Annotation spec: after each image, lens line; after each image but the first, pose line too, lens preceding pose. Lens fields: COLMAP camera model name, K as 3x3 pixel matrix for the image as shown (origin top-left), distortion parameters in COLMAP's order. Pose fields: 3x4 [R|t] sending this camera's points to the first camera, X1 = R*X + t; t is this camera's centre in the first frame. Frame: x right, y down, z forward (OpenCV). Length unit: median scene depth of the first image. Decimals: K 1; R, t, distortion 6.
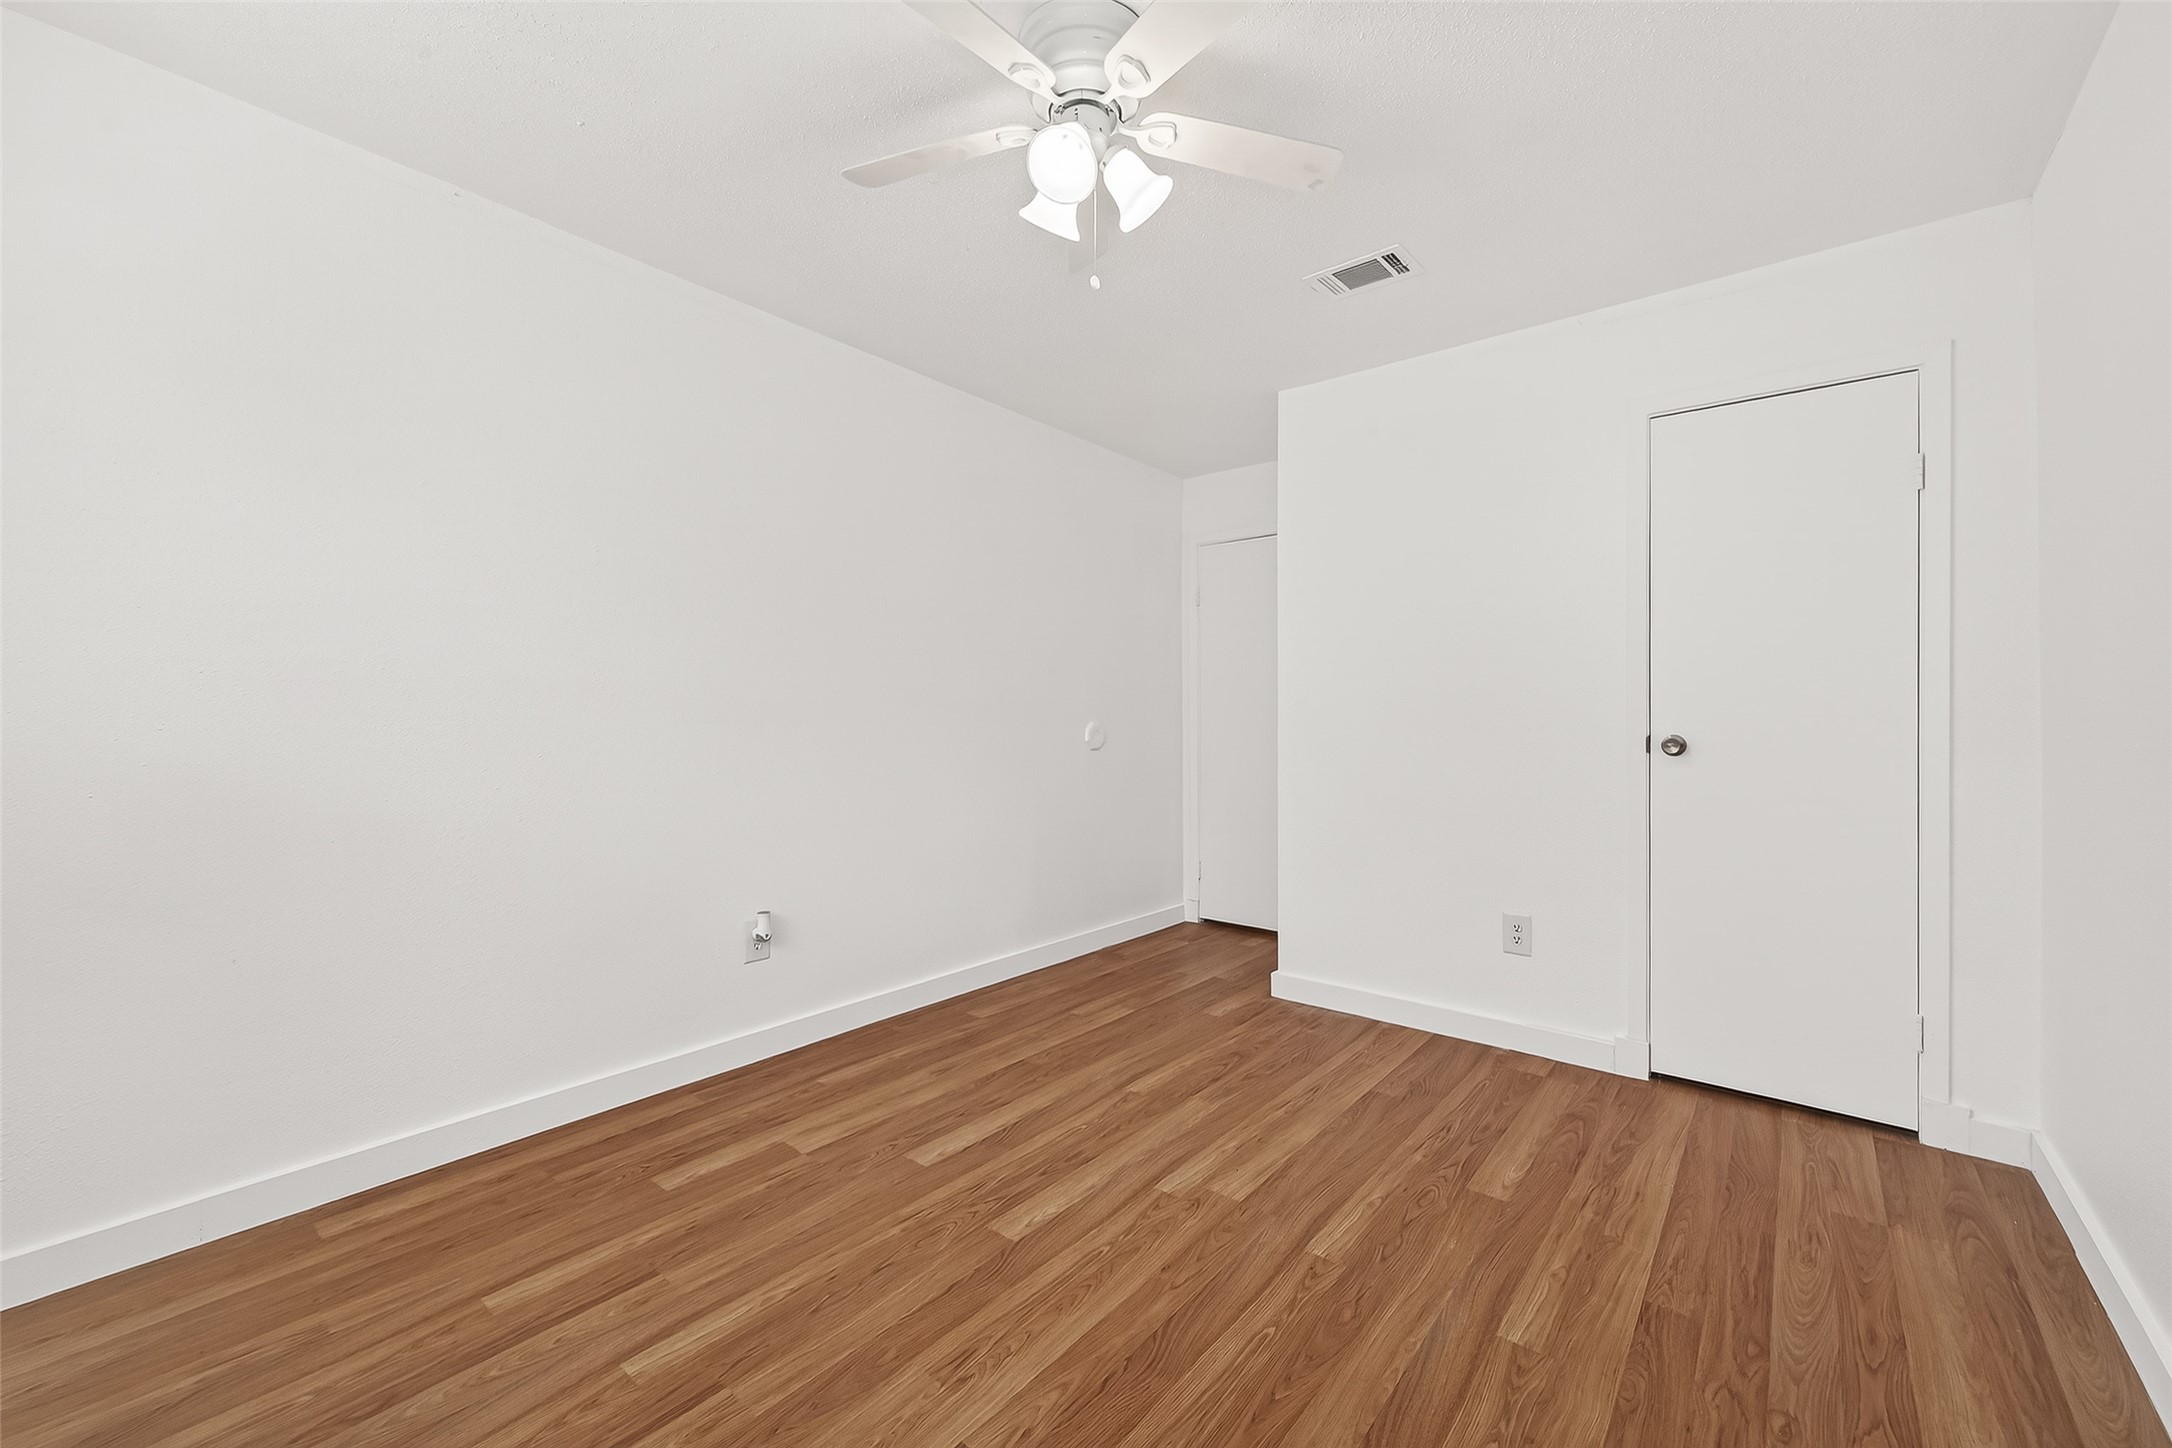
lens RADIAL K [[847.1, 0, 1089.6], [0, 847.1, 723.2], [0, 0, 1]] dist [0.000201, 0.000008]
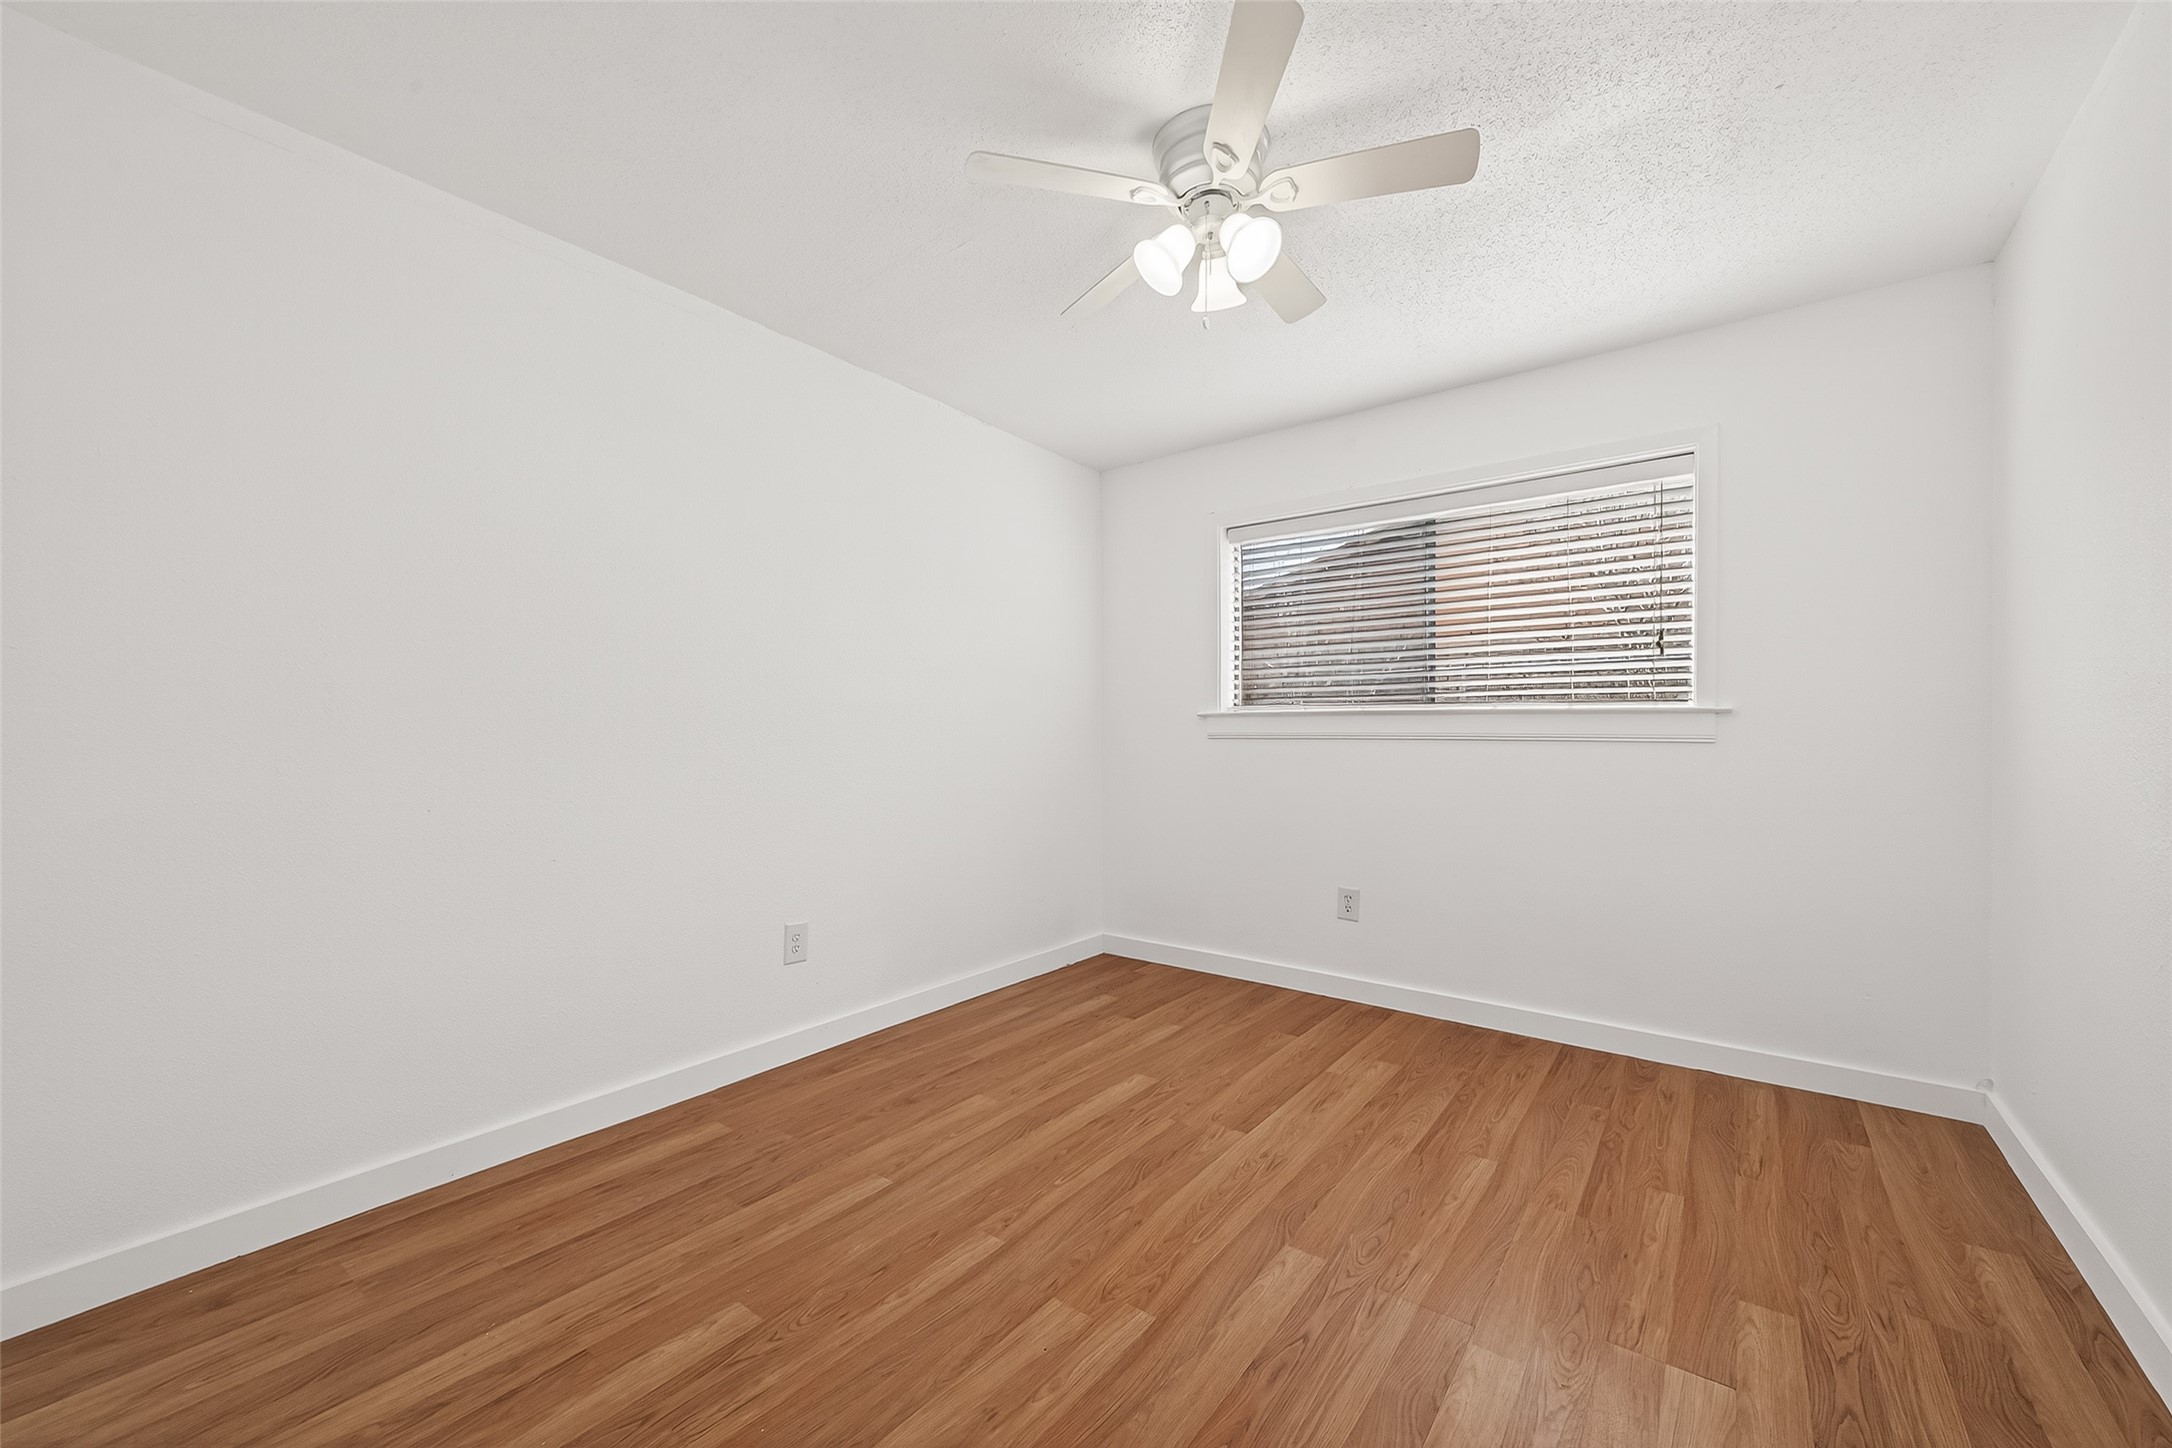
lens RADIAL K [[847.1, 0, 1082.8], [0, 847.1, 729.7], [0, 0, 1]] dist [0.000201, 0.000008]
pose [[-0.998719, -0.004809, -0.050371, 0.202930], [-0.004986, 0.999982, 0.003382, -0.008017], [0.050354, 0.003628, -0.998725, 1.930900]]
